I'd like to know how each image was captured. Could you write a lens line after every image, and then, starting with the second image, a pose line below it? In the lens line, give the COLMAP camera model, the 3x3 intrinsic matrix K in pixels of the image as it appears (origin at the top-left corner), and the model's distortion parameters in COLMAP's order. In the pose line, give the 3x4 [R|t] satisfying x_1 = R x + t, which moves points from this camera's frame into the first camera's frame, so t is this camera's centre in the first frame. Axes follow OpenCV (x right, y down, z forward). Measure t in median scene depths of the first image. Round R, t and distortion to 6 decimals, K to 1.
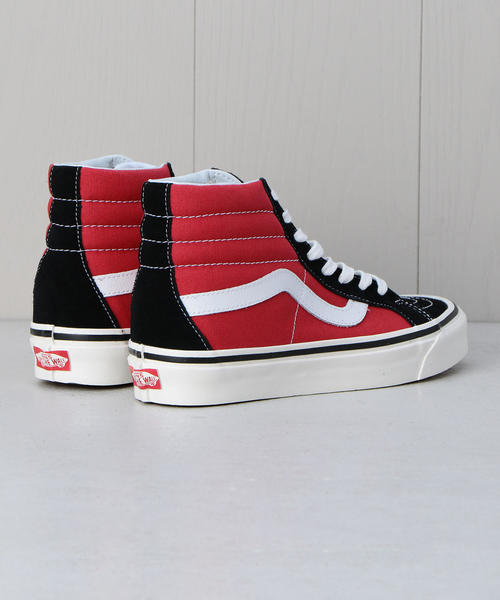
lens RADIAL K [[3283.7, 0, 250.0], [0, 3283.7, 299.2], [0, 0, 1]] dist [0.041277, 0.000000]
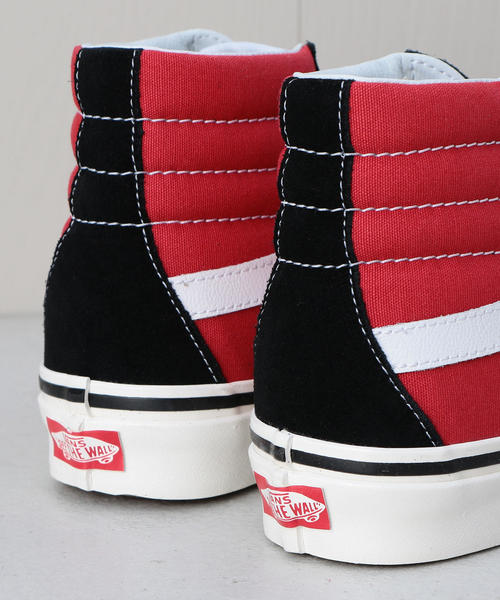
lens RADIAL K [[2494.8, 0, 250.5], [0, 2494.8, 301.3], [0, 0, 1]] dist [-0.054252, 0.000000]
pose [[0.999506, -0.013287, 0.028471, -0.046363], [0.011964, 0.998863, 0.046158, -0.020173], [-0.029051, -0.045794, 0.998528, 0.634180]]
